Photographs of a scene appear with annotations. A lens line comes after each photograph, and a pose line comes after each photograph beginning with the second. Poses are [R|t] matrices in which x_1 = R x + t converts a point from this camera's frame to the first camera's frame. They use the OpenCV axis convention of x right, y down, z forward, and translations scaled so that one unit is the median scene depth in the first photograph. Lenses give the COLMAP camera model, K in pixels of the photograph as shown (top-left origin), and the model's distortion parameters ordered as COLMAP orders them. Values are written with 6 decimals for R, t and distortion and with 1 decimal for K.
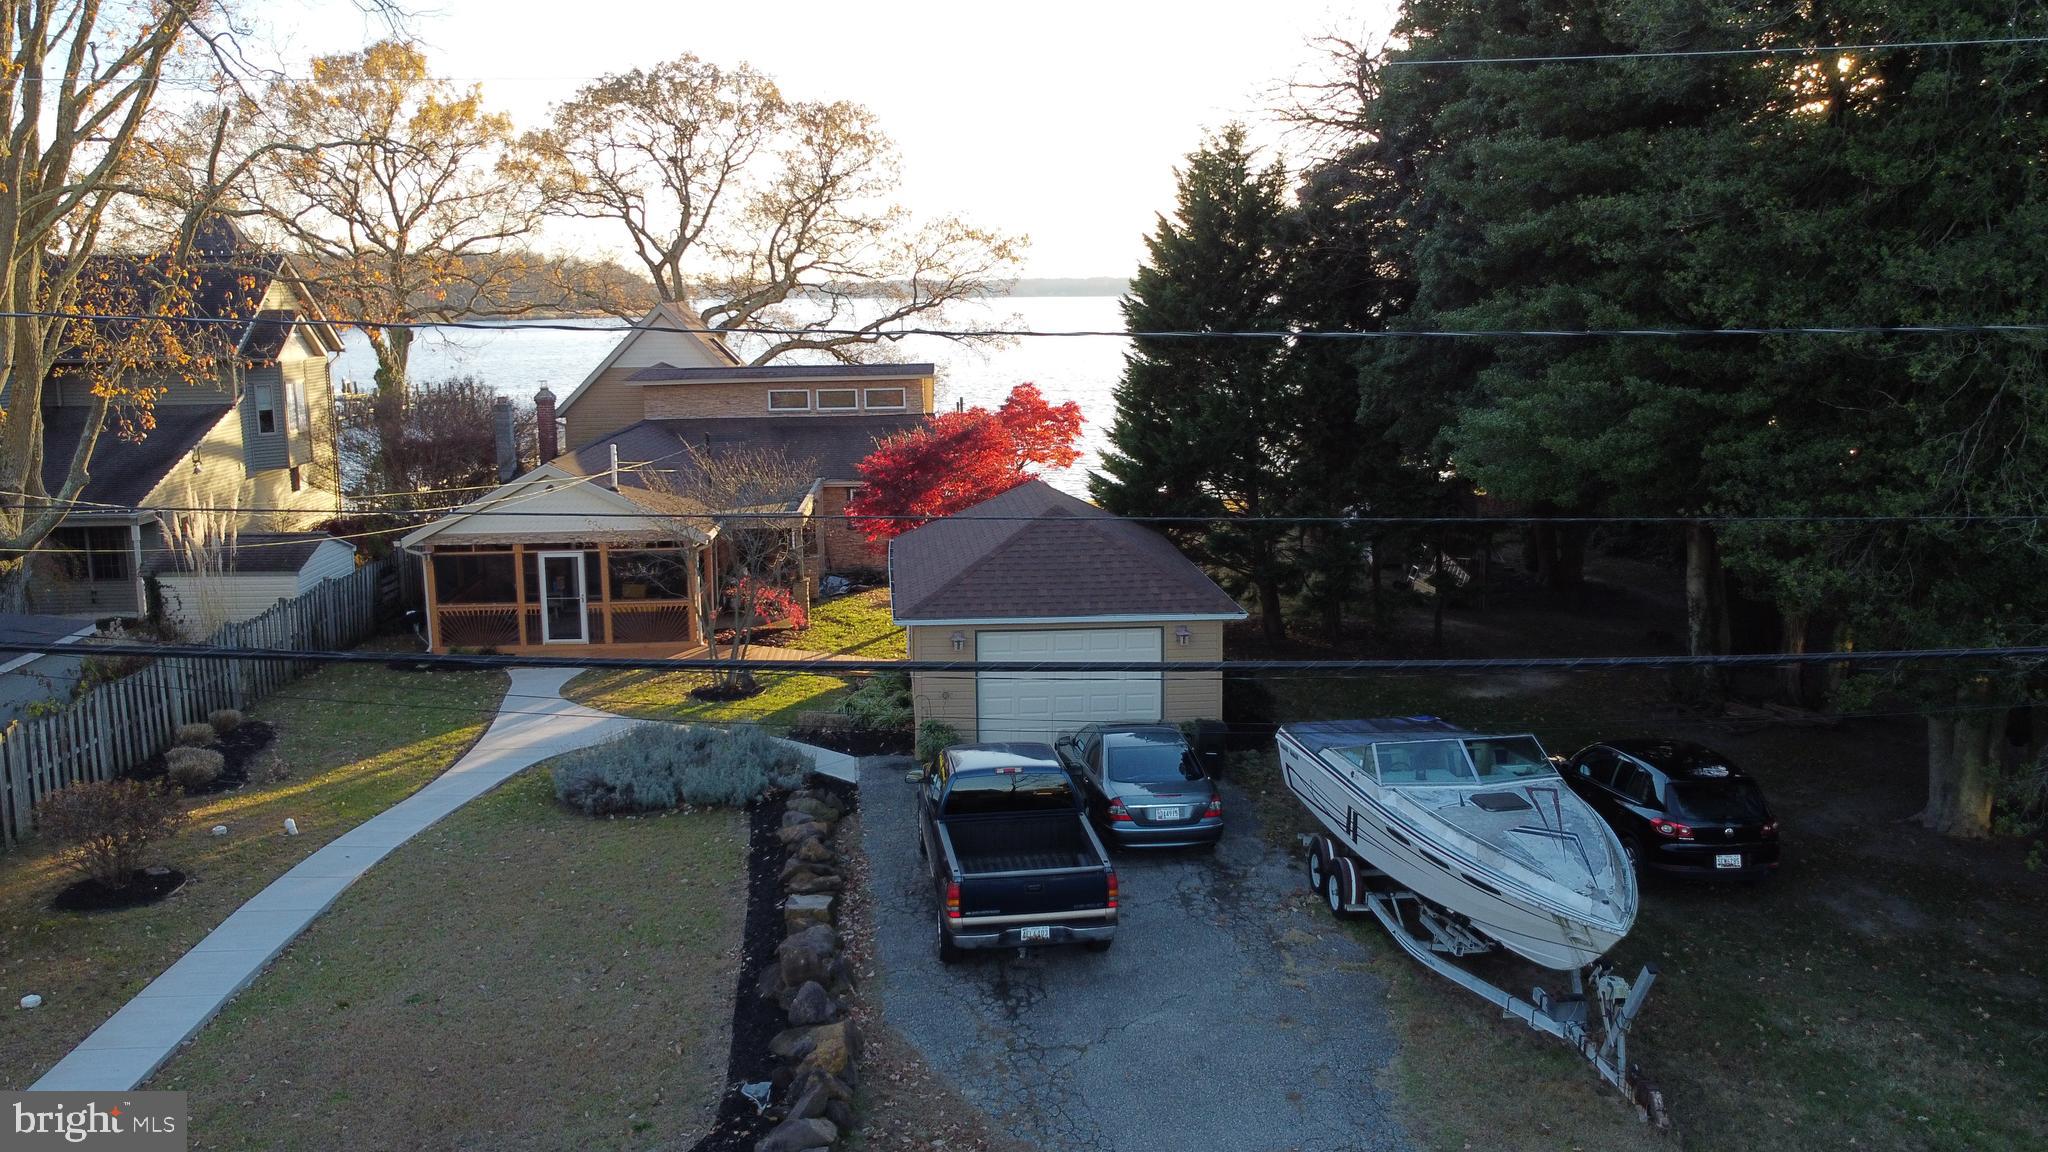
lens RADIAL K [[1555.1, 0, 1019.4], [0, 1555.1, 576.8], [0, 0, 1]] dist [0.005059, -0.004331]
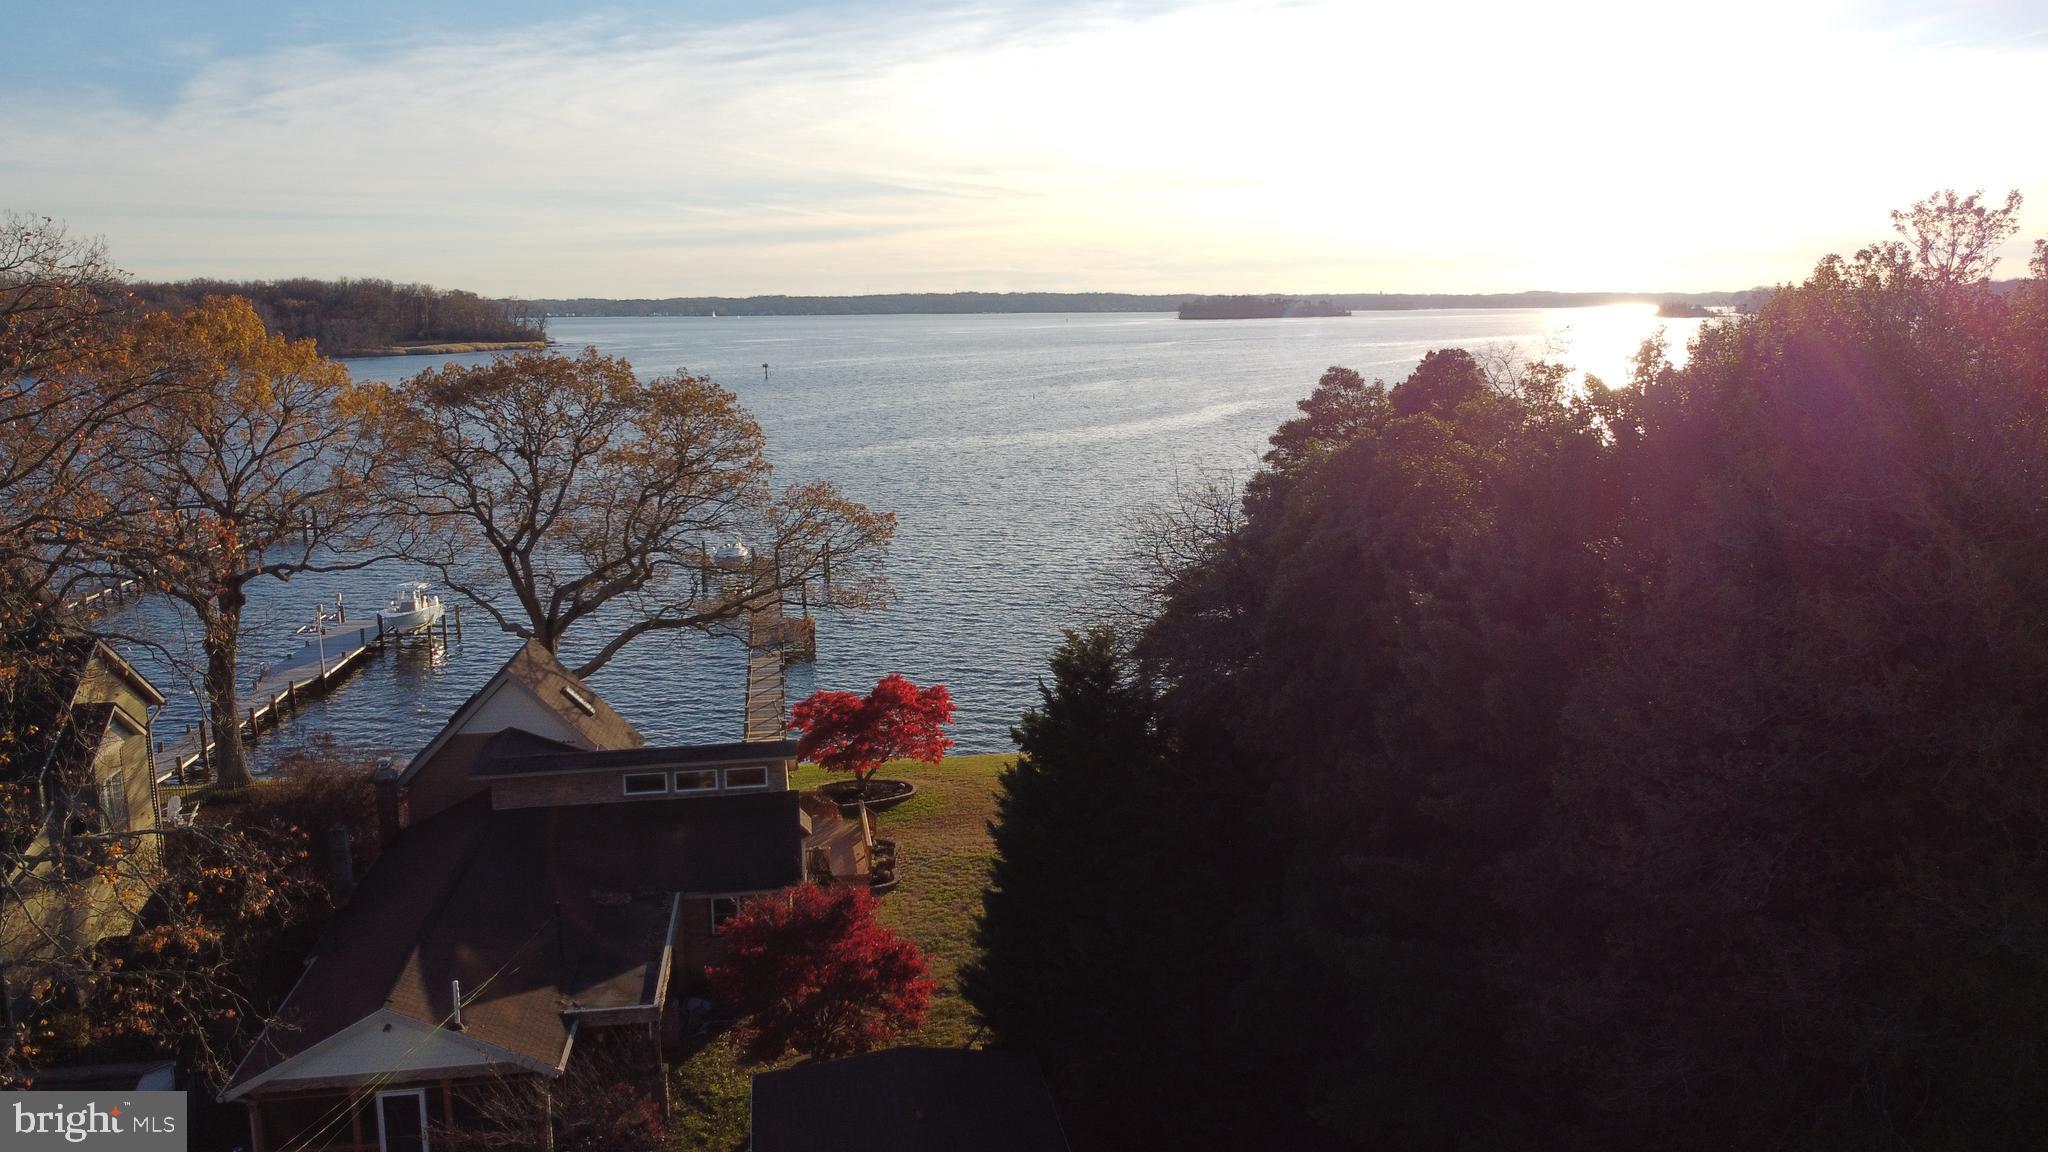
lens RADIAL K [[1555.1, 0, 1032.4], [0, 1555.1, 573.7], [0, 0, 1]] dist [0.005059, -0.004331]
pose [[0.995805, -0.005980, 0.091309, 0.004433], [0.005164, 0.999945, 0.009180, -0.254117], [-0.091359, -0.008670, 0.995780, 0.012842]]
